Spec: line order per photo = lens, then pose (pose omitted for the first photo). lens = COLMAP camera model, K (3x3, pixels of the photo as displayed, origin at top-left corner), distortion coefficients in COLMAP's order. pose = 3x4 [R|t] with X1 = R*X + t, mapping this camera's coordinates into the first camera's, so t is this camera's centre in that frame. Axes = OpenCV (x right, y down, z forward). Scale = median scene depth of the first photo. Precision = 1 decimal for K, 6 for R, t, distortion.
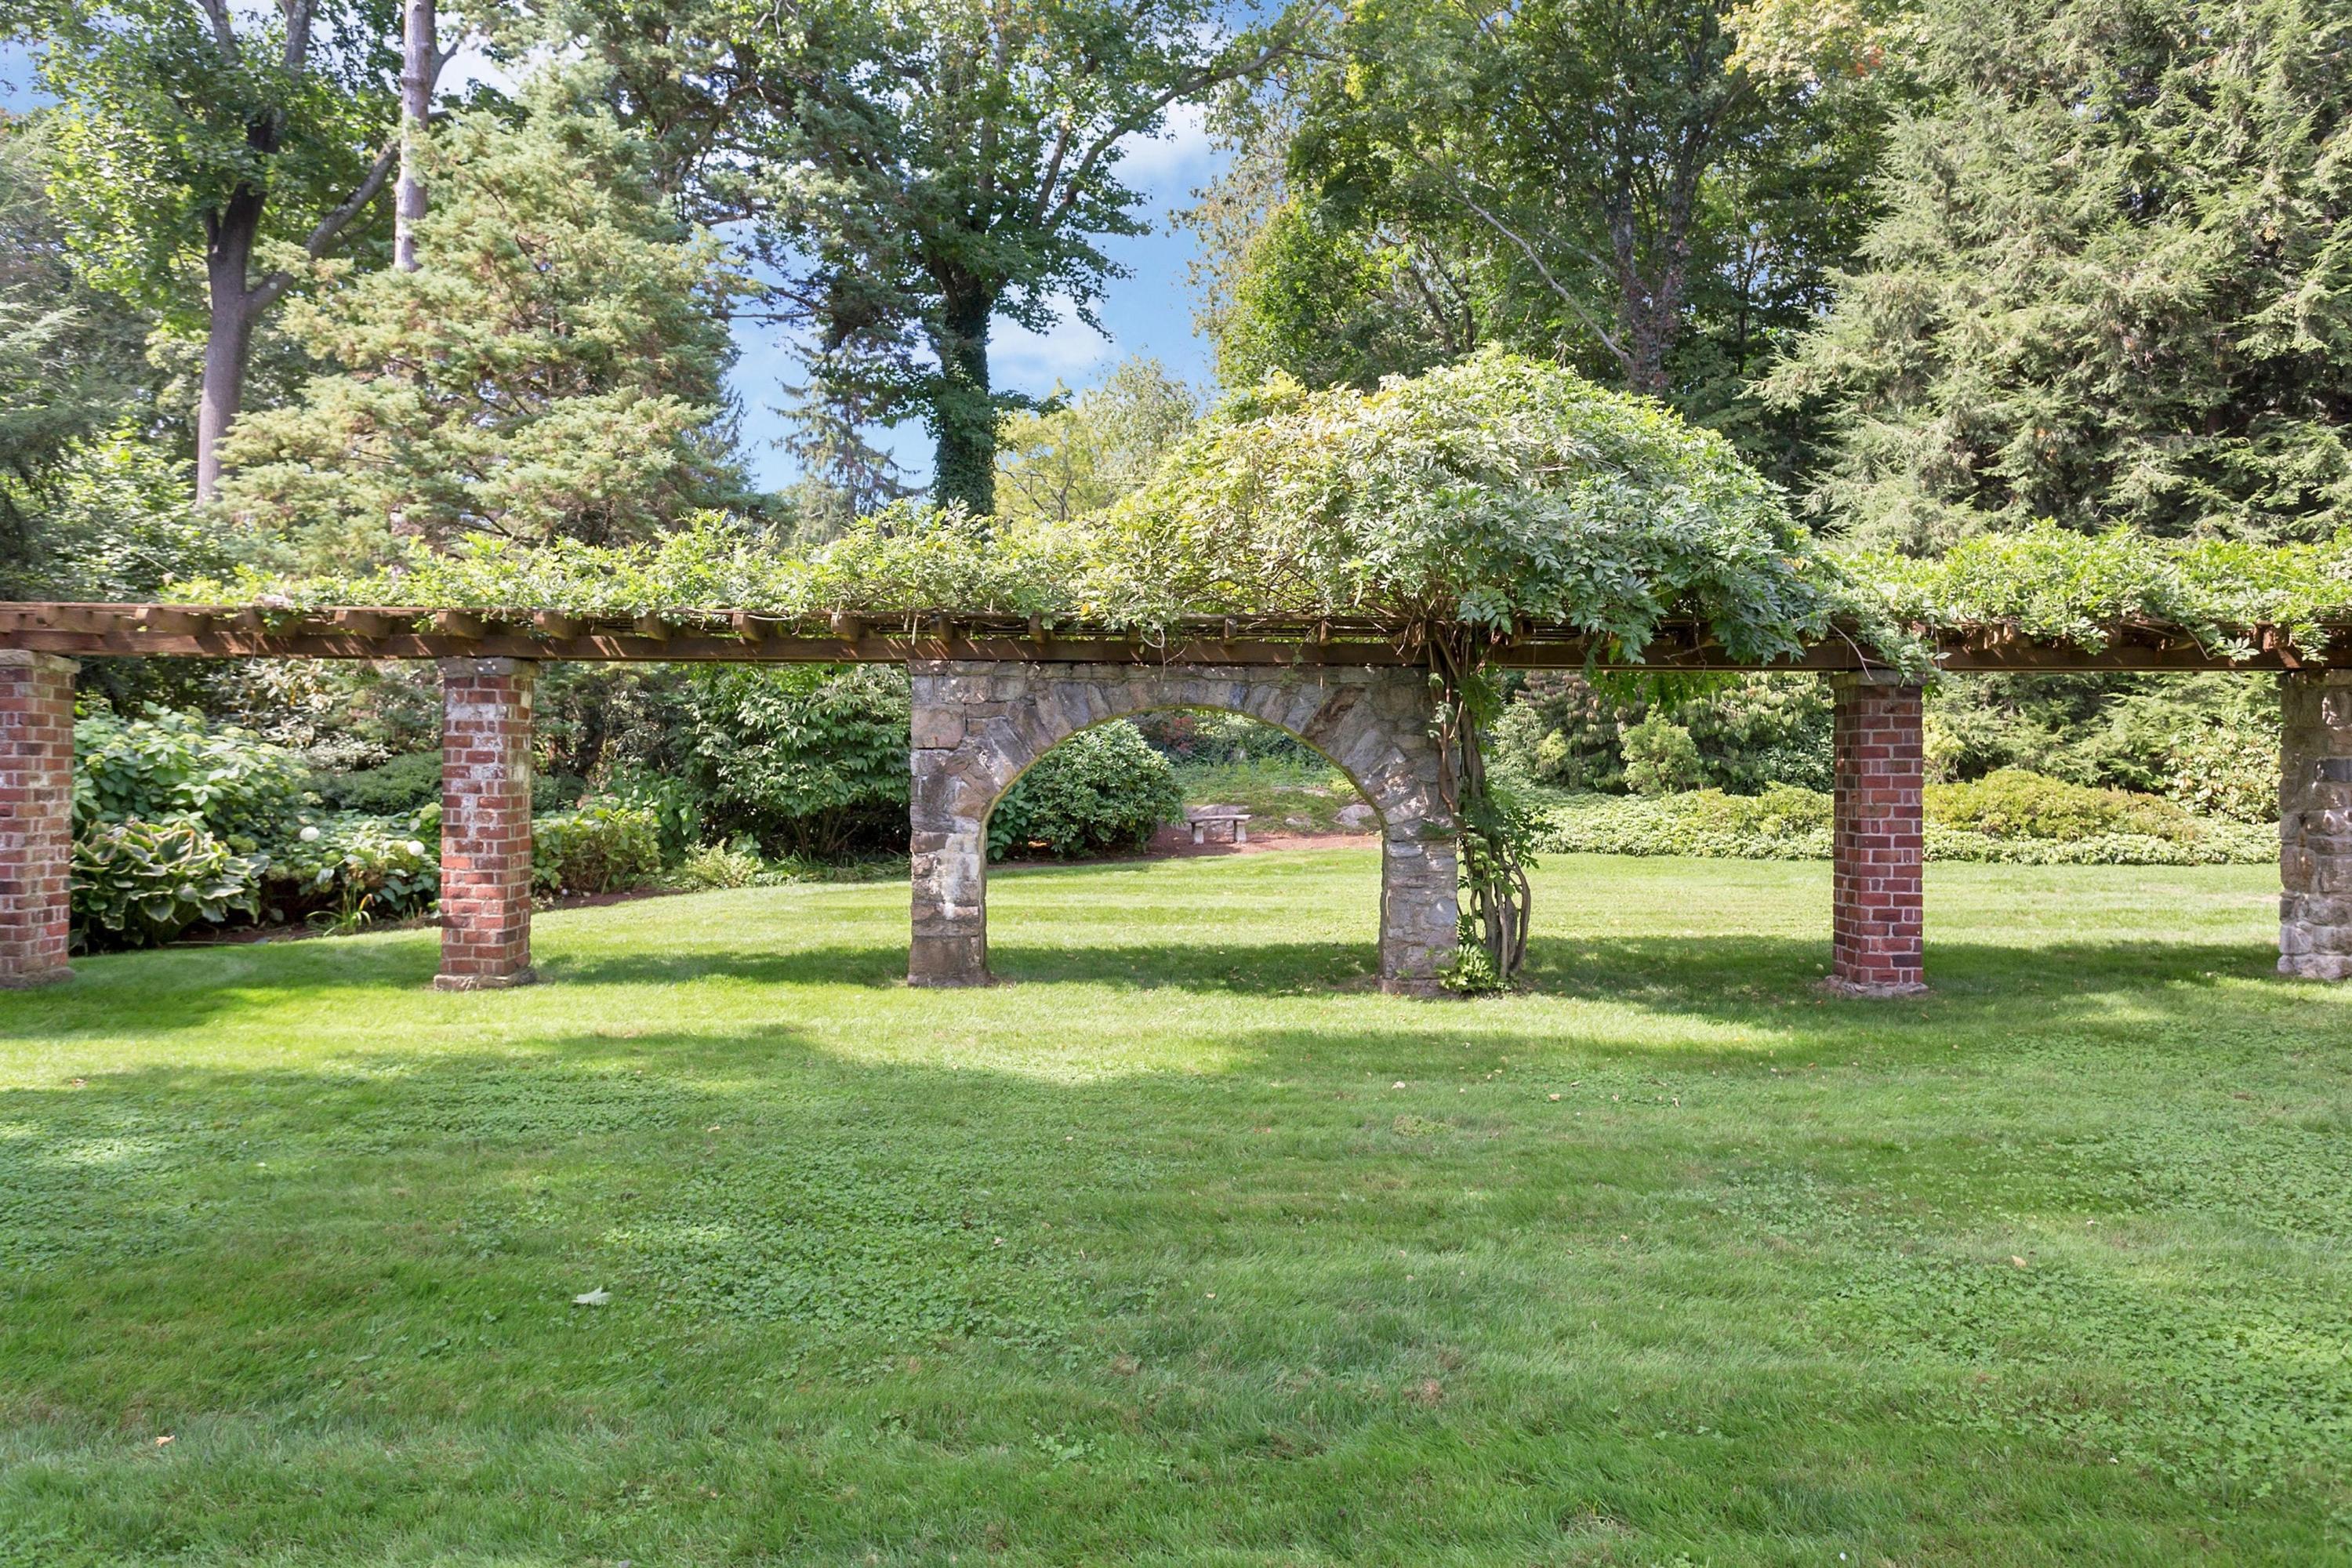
lens RADIAL K [[1505.5, 0, 1176.1], [0, 1505.5, 783.4], [0, 0, 1]] dist [0.001635, -0.000059]
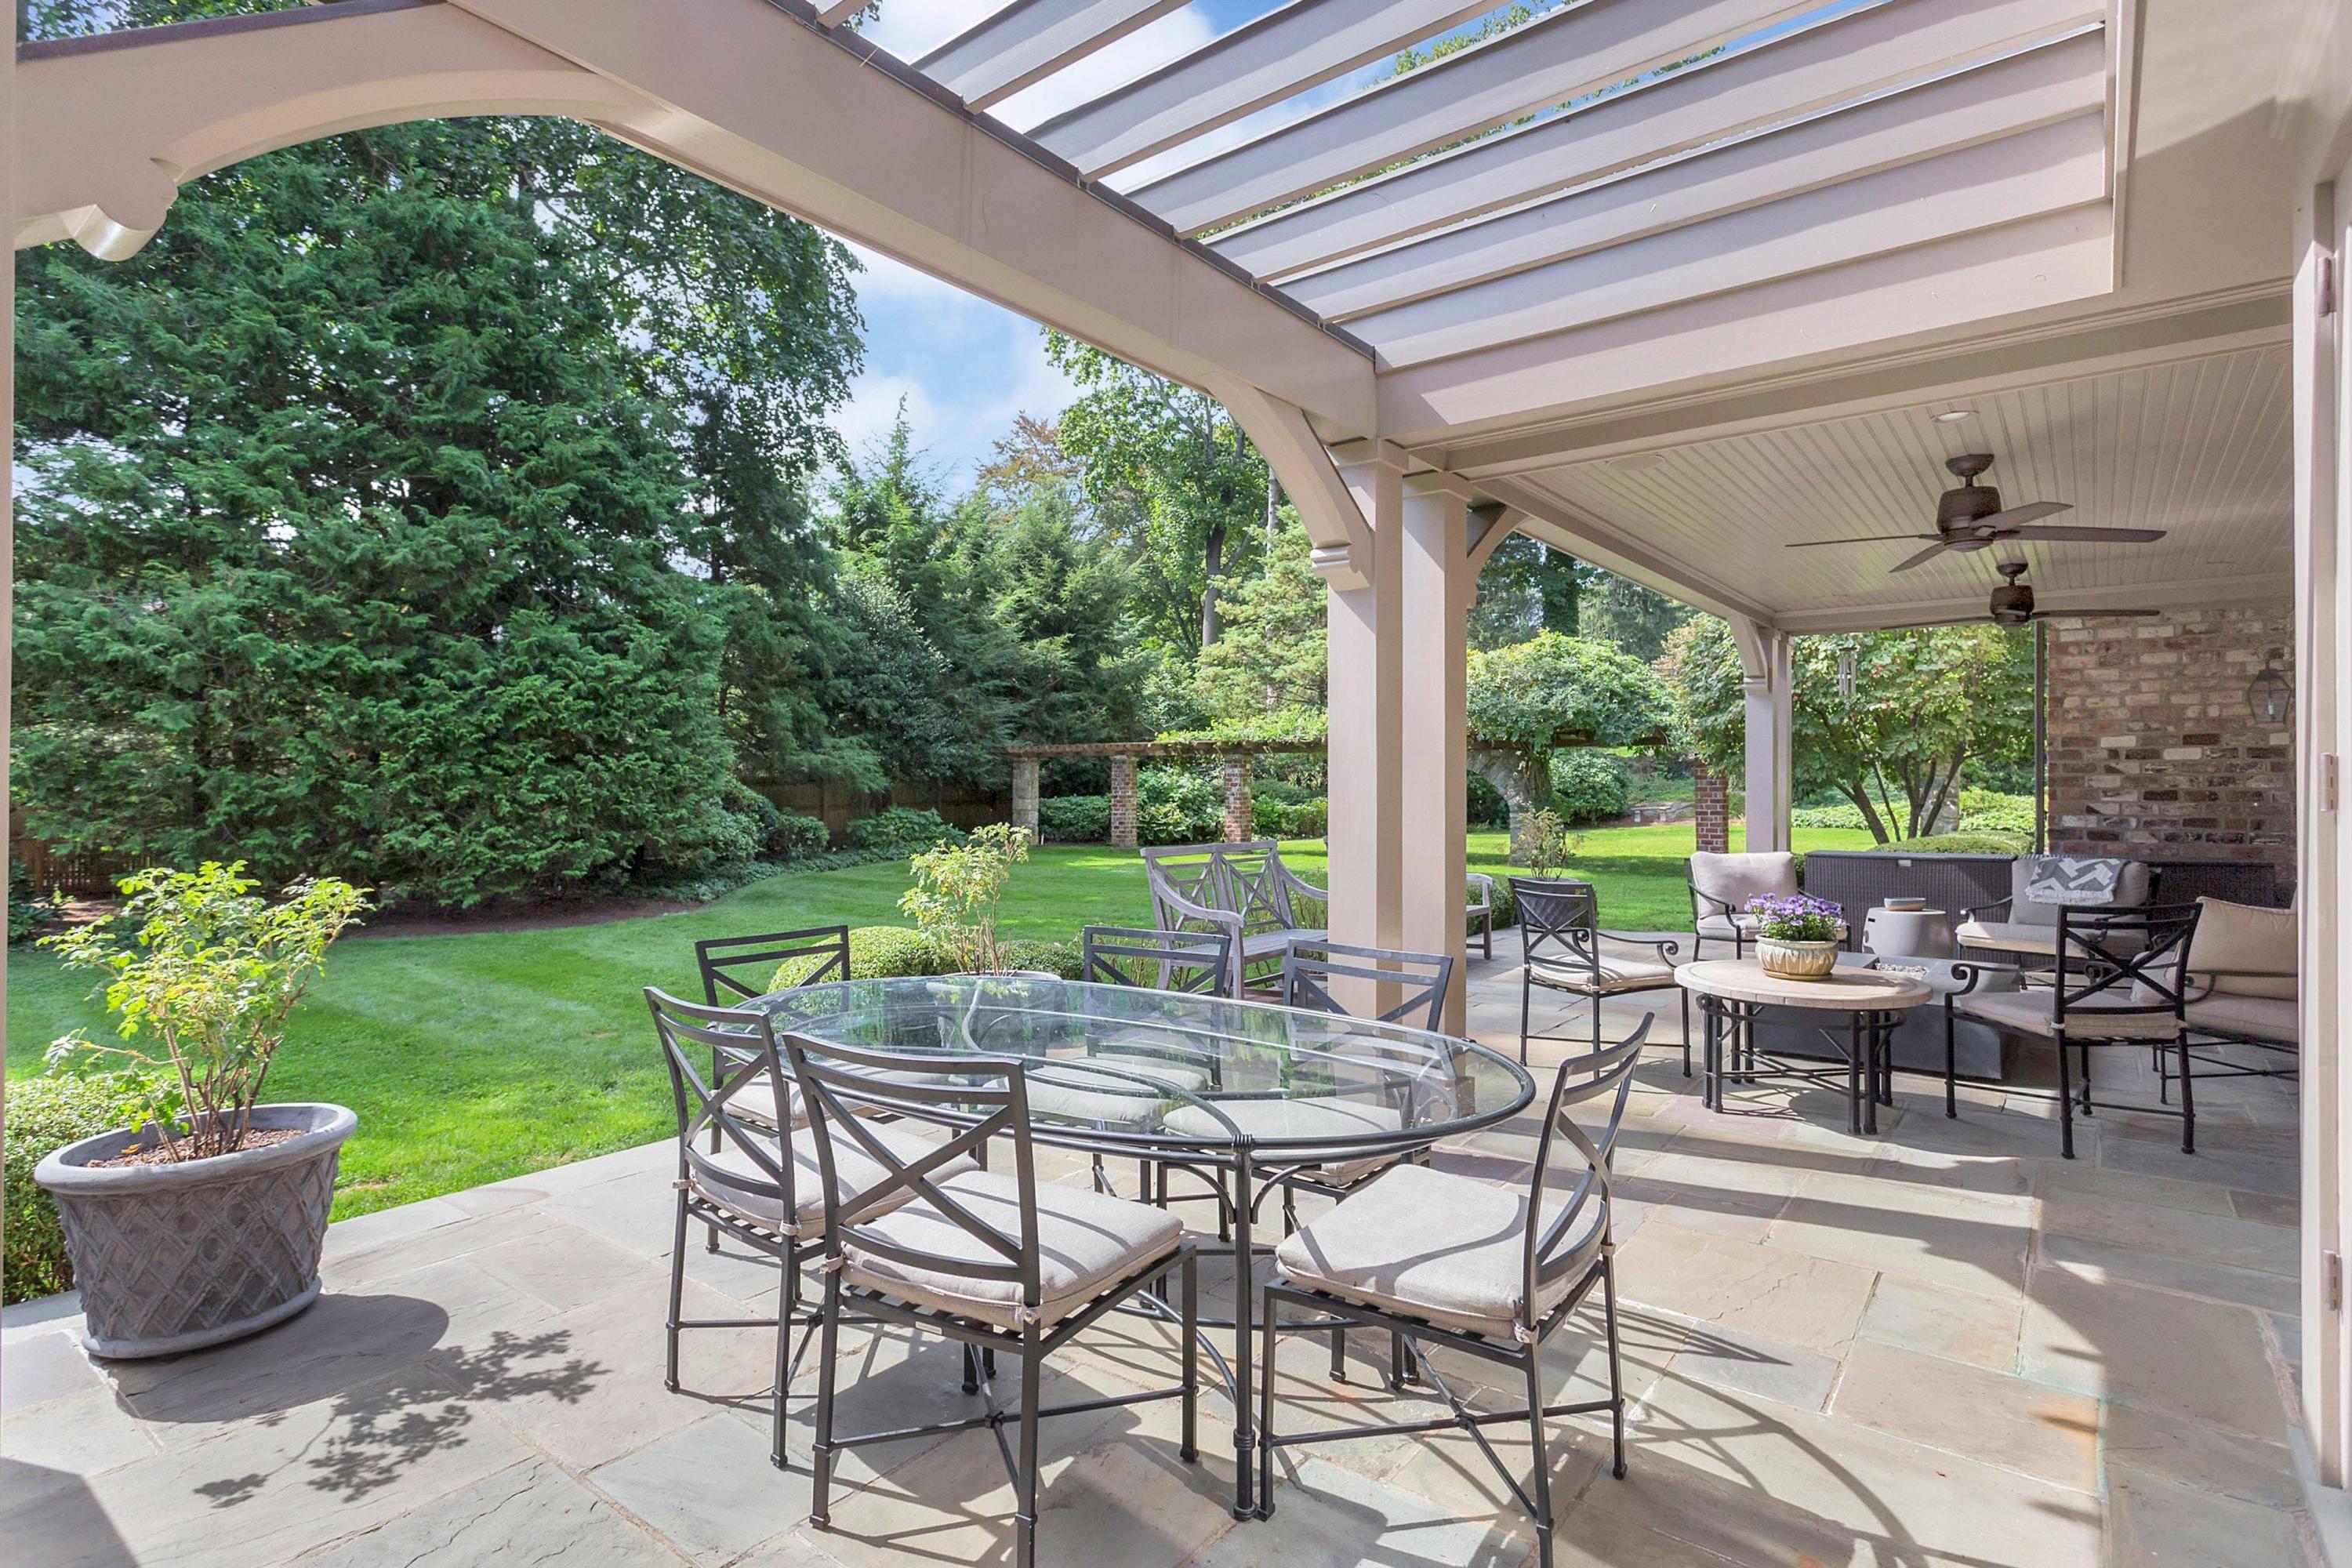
lens RADIAL K [[1082.4, 0, 1190.4], [0, 1082.4, 781.4], [0, 0, 1]] dist [-0.036111, 0.000246]
pose [[0.812408, -0.010866, -0.582988, 0.621555], [0.006174, 0.999931, -0.010034, -0.001170], [0.583056, 0.004552, 0.812419, -0.720637]]
